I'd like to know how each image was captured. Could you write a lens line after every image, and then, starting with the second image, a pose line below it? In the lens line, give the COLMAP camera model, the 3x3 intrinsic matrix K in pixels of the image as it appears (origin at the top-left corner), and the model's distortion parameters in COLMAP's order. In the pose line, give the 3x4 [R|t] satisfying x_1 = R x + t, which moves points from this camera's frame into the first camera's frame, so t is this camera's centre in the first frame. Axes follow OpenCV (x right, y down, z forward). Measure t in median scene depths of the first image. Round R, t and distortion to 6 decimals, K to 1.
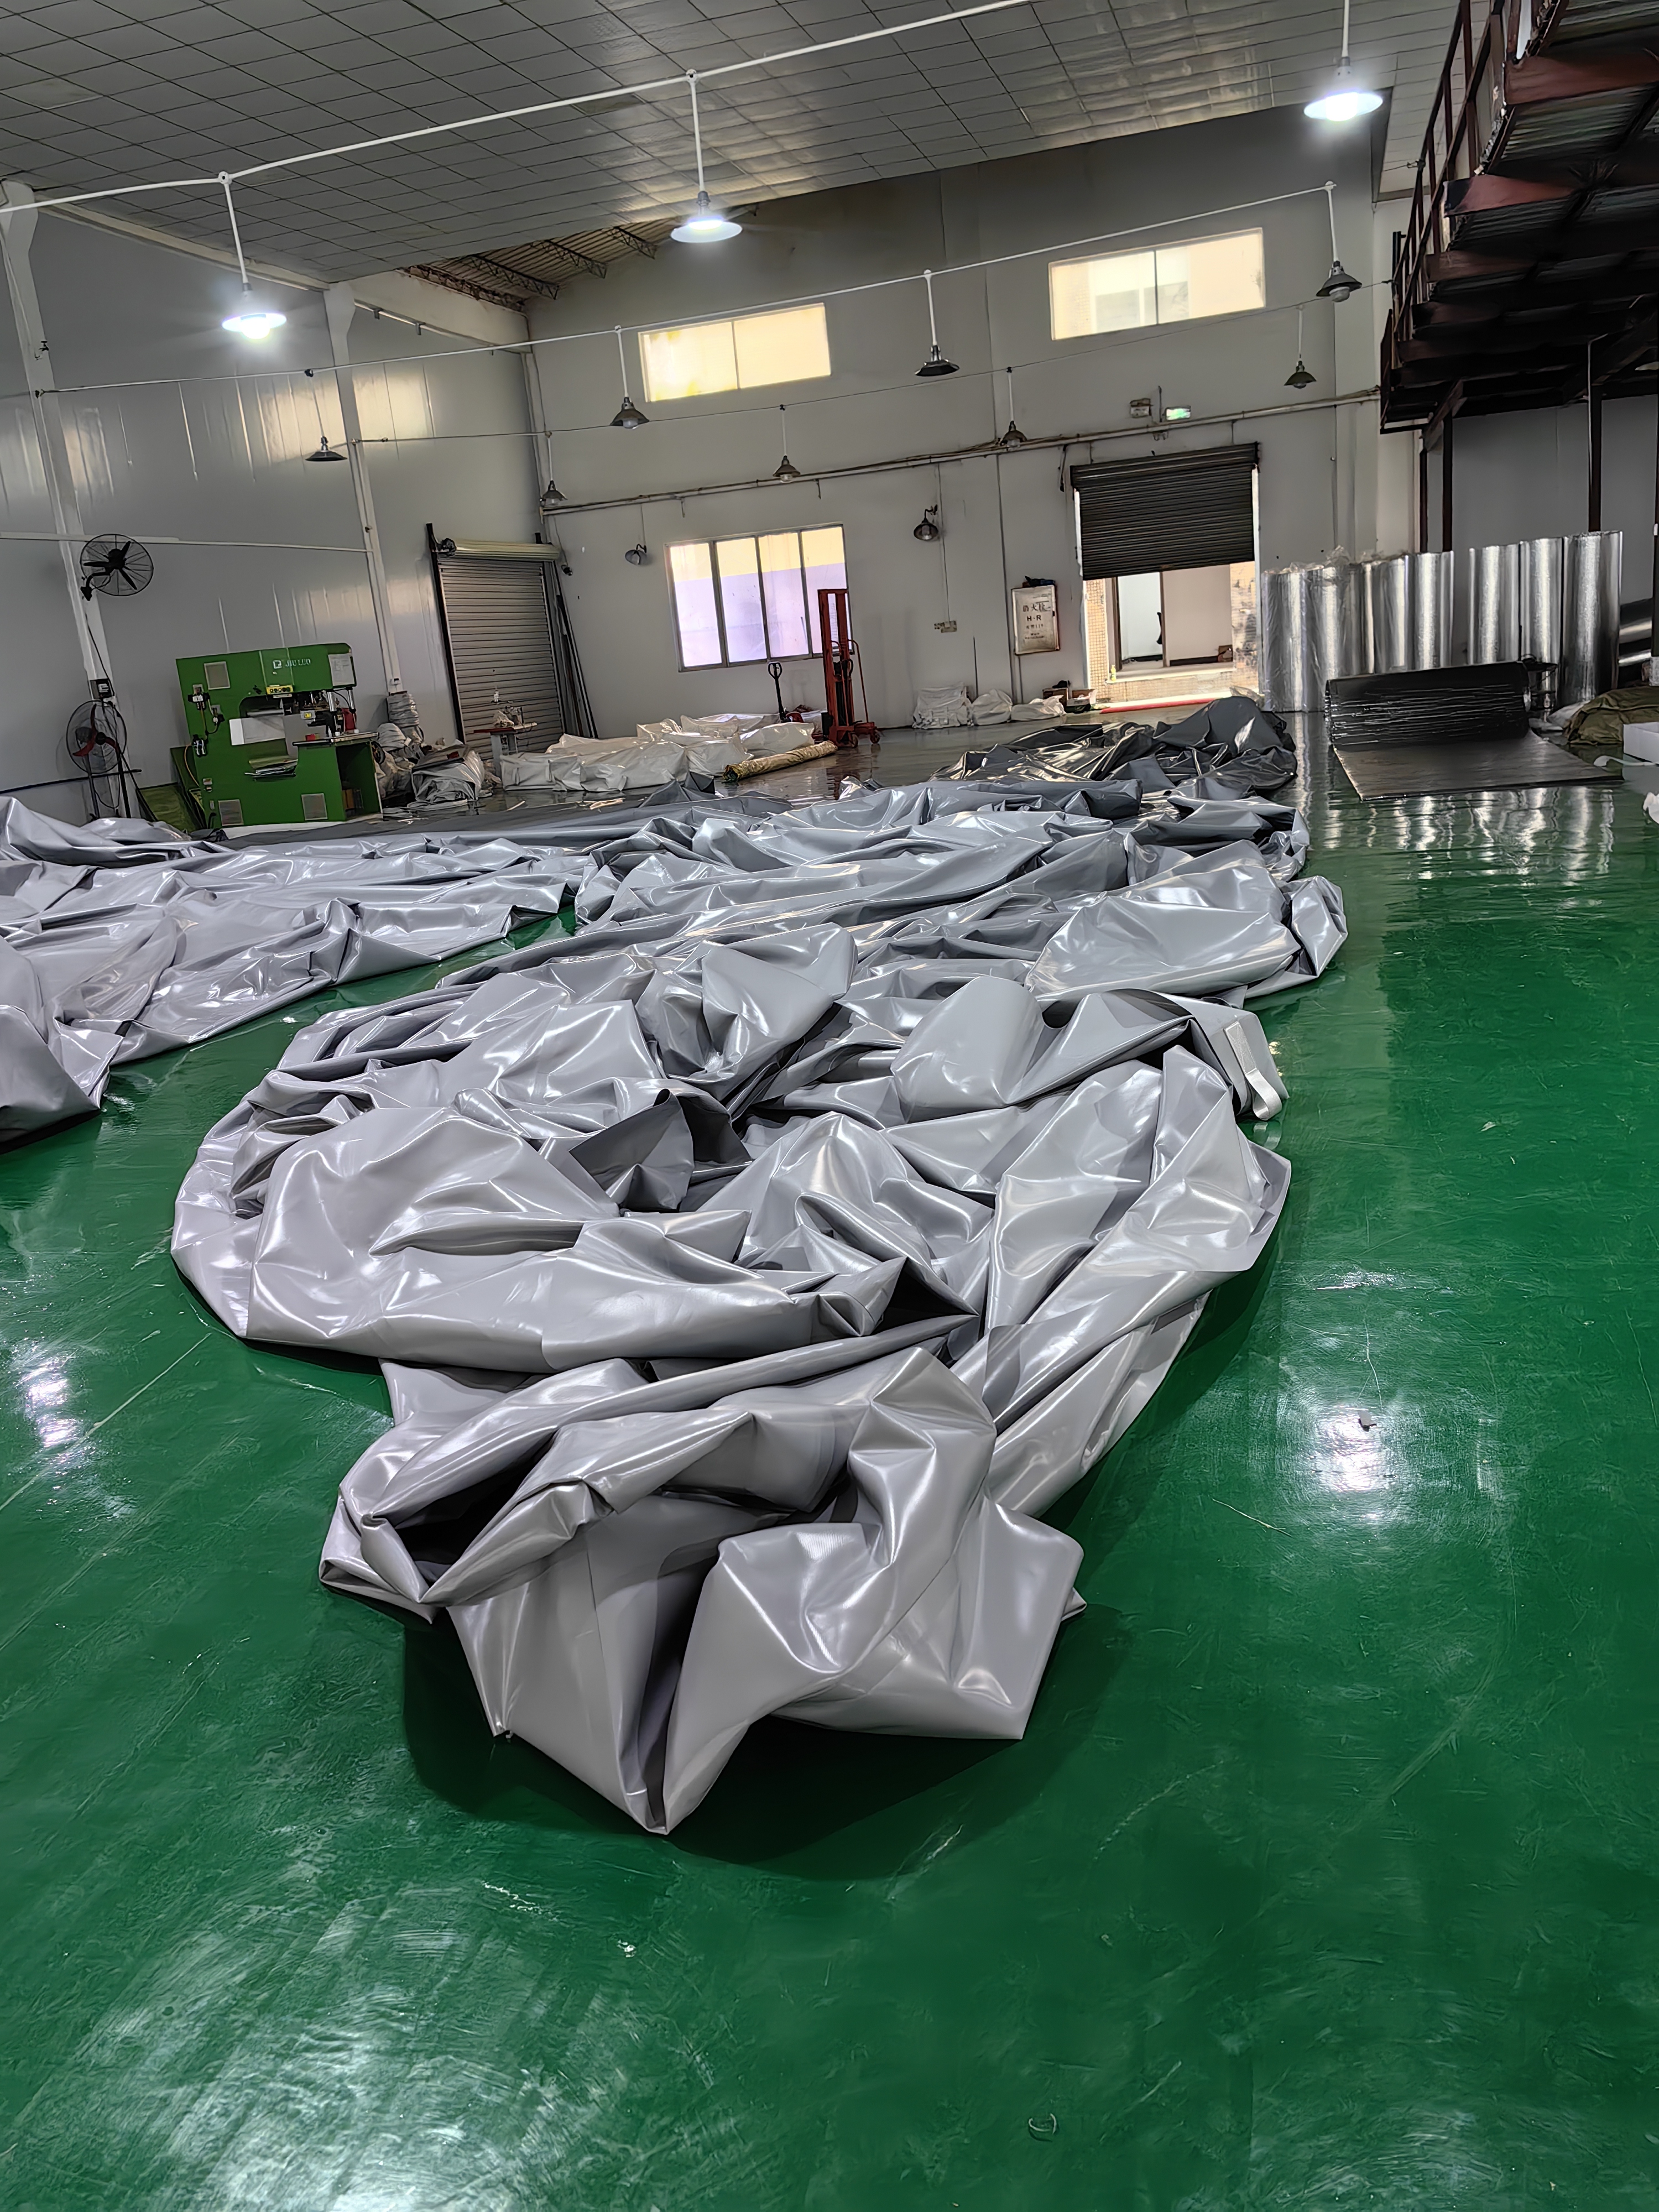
lens RADIAL K [[1732.1, 0, 829.5], [0, 1732.1, 1106.0], [0, 0, 1]] dist [0.128422, -0.190032]
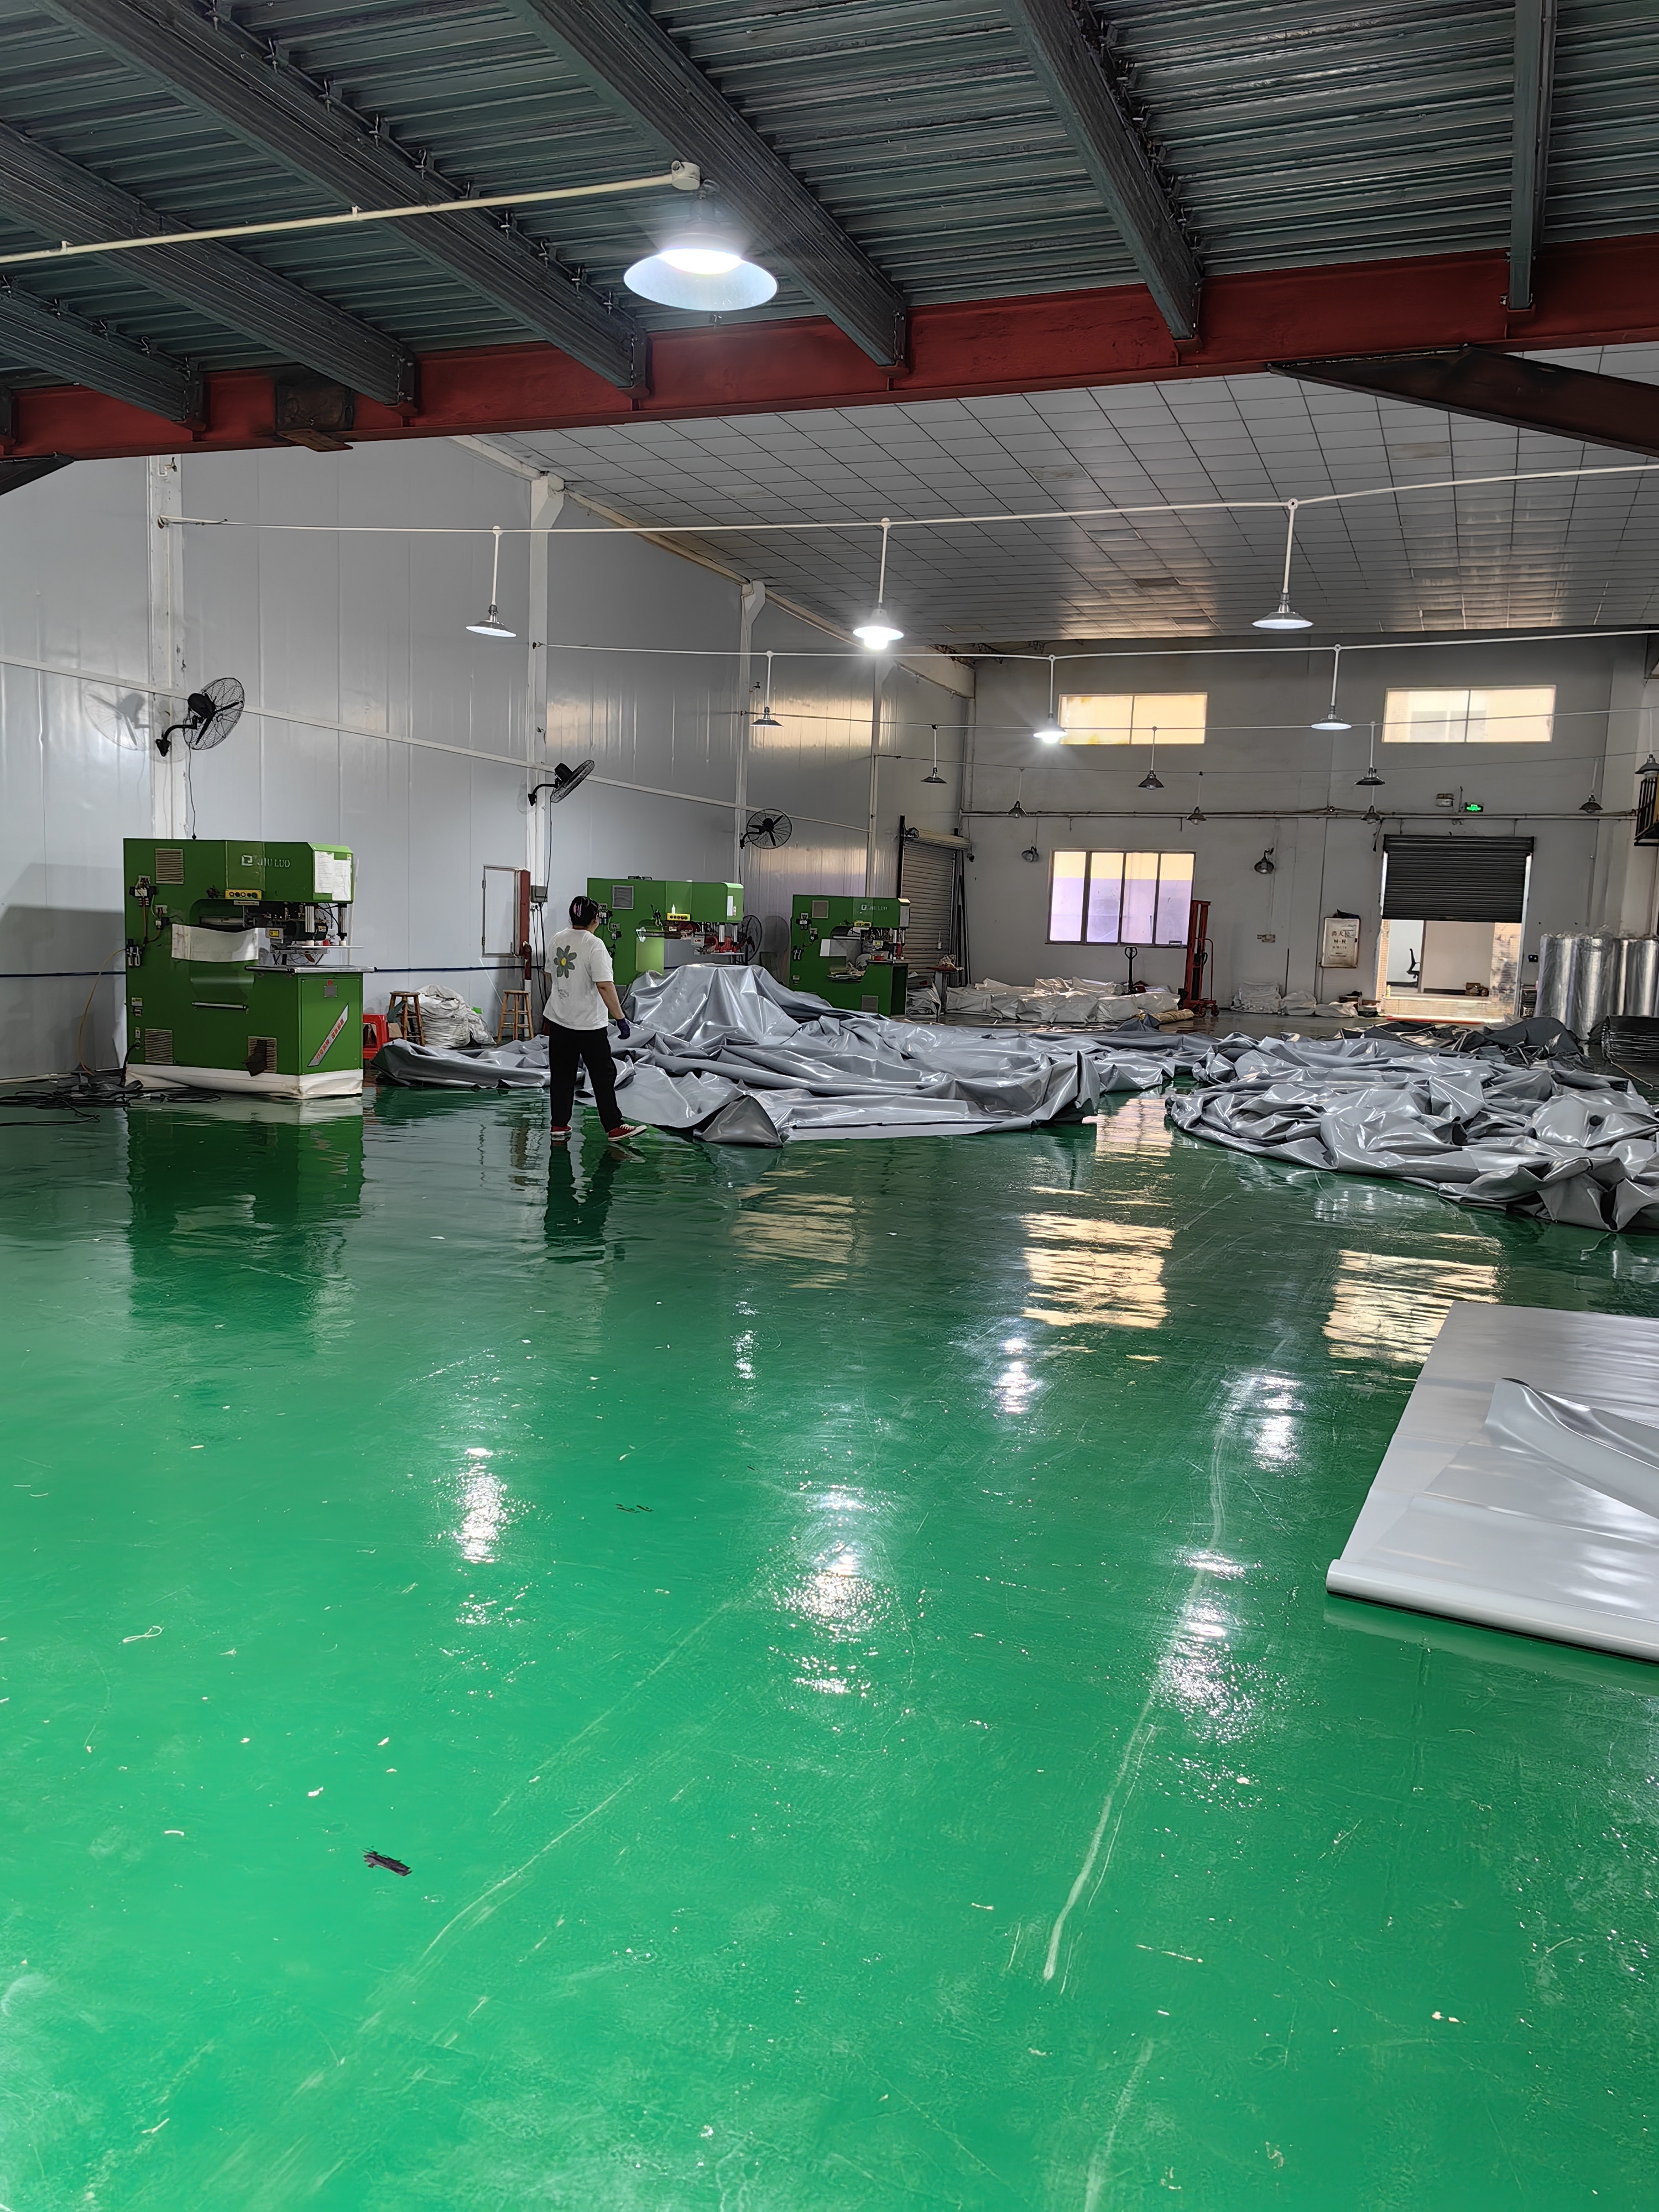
lens RADIAL K [[1757.9, 0, 831.2], [0, 1757.9, 1115.5], [0, 0, 1]] dist [0.199688, -0.443544]
pose [[0.987120, 0.145898, -0.065631, -0.148875], [-0.153932, 0.977933, -0.141250, 0.090098], [0.043575, 0.149533, 0.987796, -0.295355]]
